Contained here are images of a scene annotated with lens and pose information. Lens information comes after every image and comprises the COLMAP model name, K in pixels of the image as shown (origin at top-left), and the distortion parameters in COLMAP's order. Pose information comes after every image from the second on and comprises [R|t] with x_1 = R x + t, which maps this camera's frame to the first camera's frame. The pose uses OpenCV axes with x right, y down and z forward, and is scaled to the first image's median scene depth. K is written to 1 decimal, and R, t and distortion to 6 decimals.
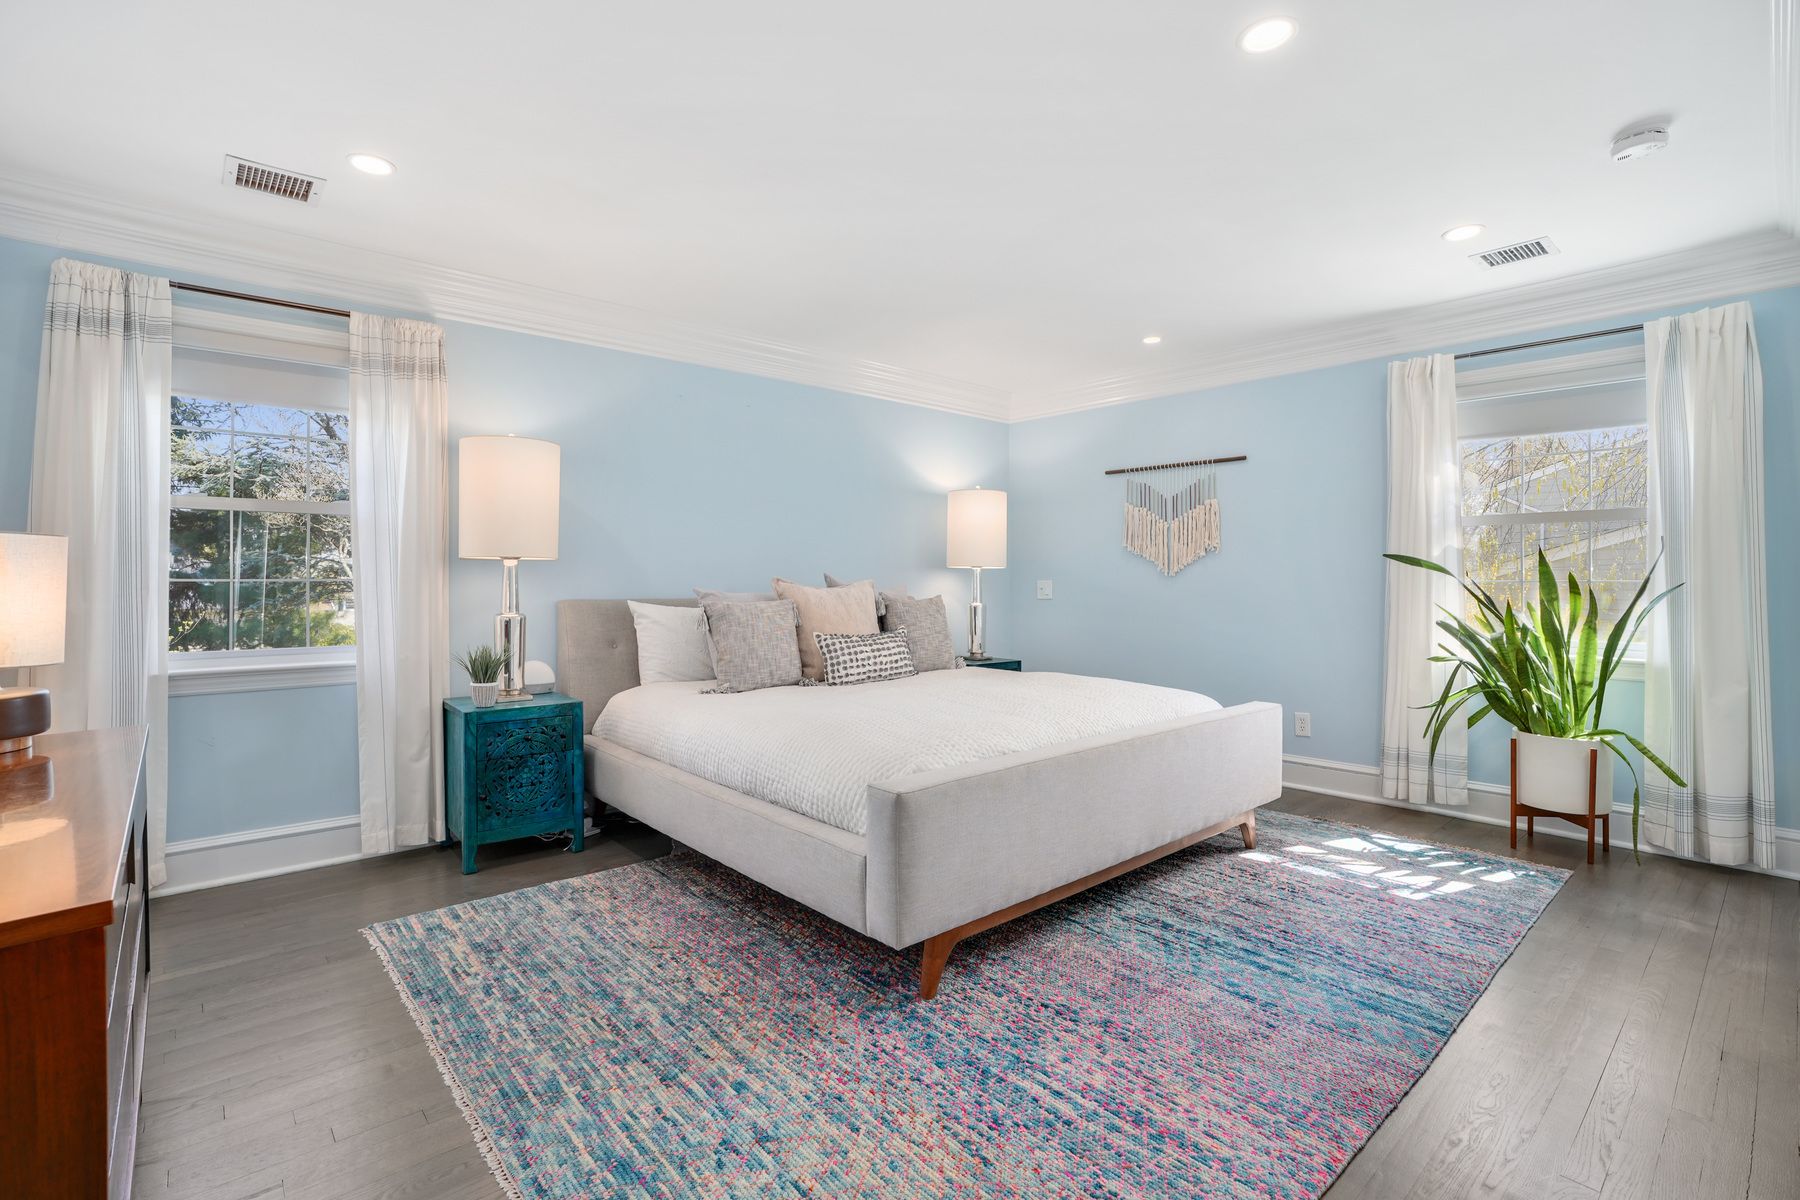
lens RADIAL K [[823.5, 0, 891.2], [0, 823.5, 597.9], [0, 0, 1]] dist [-0.064570, 0.030511]
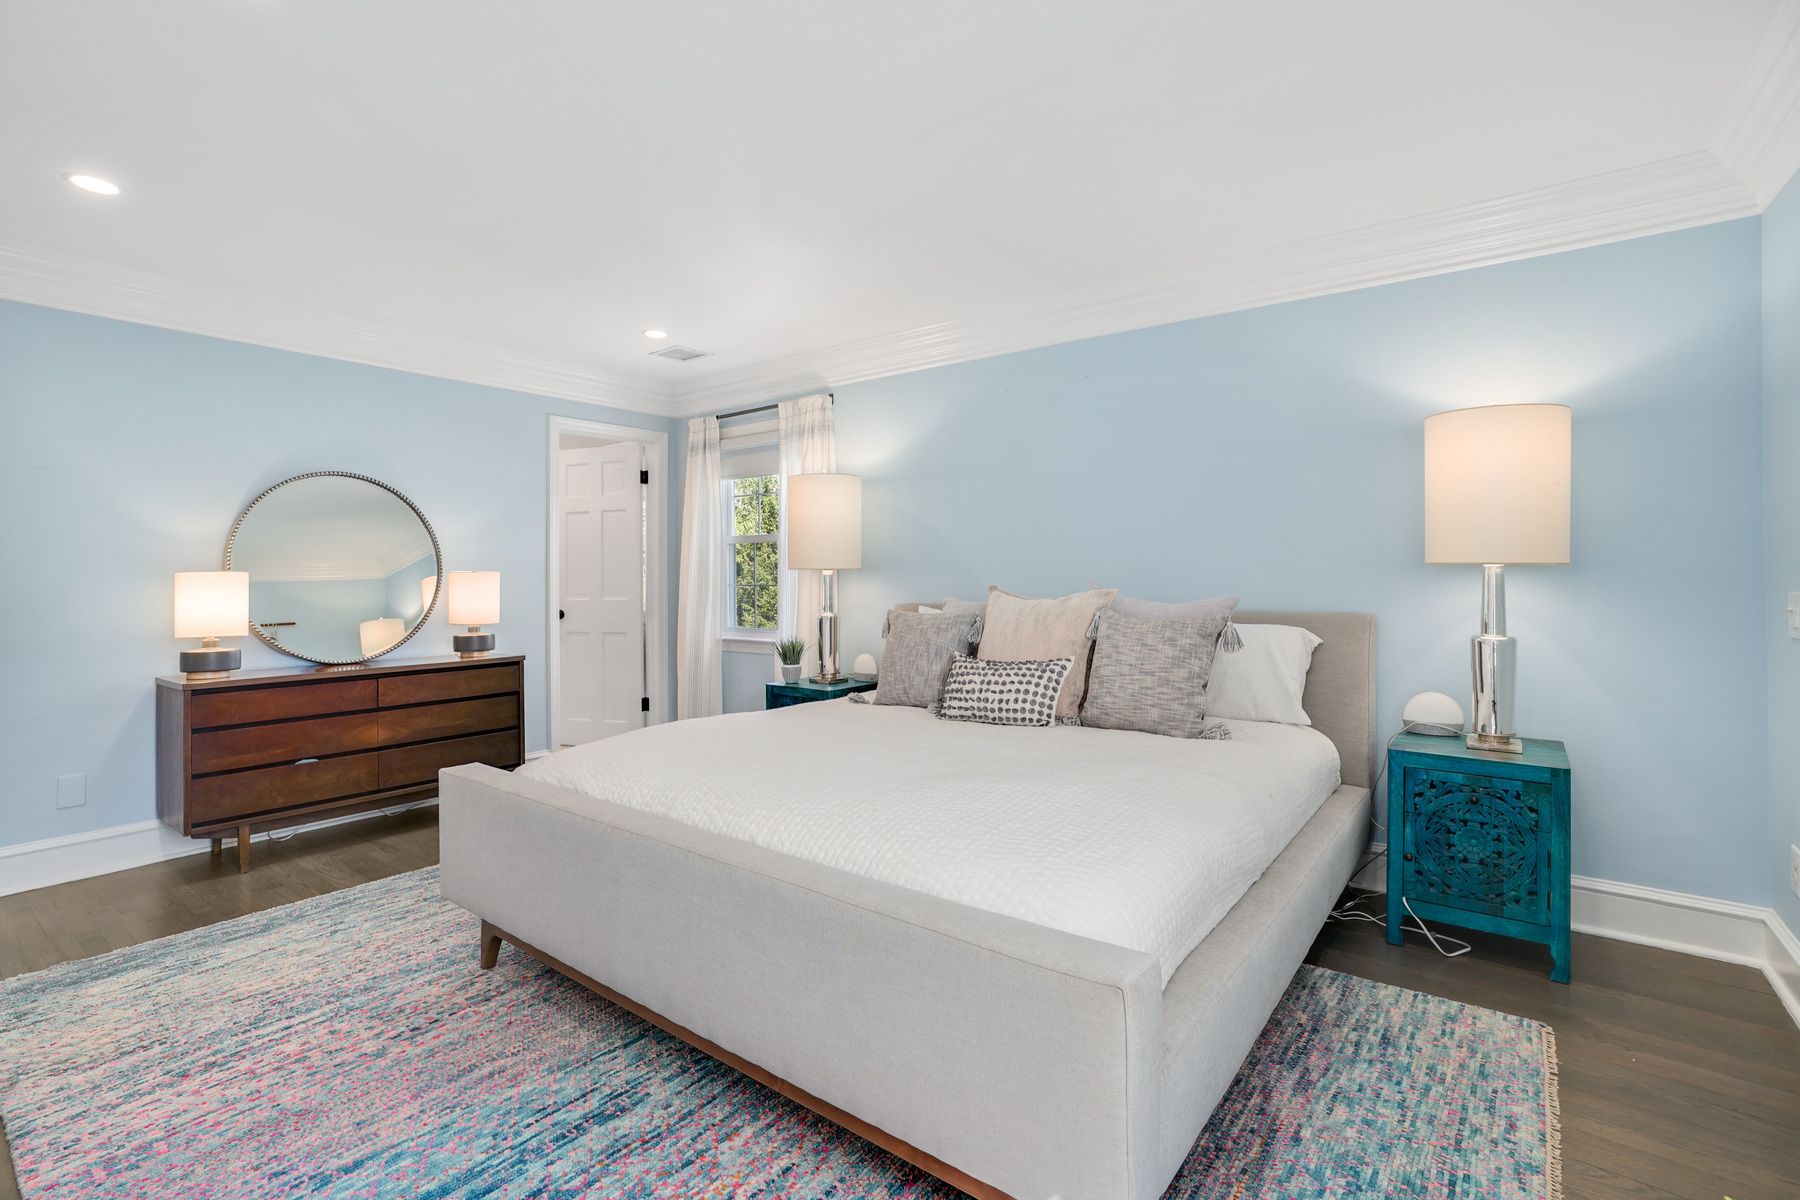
lens RADIAL K [[831.2, 0, 887.8], [0, 831.2, 566.9], [0, 0, 1]] dist [-0.051659, 0.020945]
pose [[0.193376, -0.008324, -0.981090, 1.036152], [-0.017385, 0.999778, -0.011909, -0.048415], [0.980971, 0.019359, 0.193188, 1.079380]]
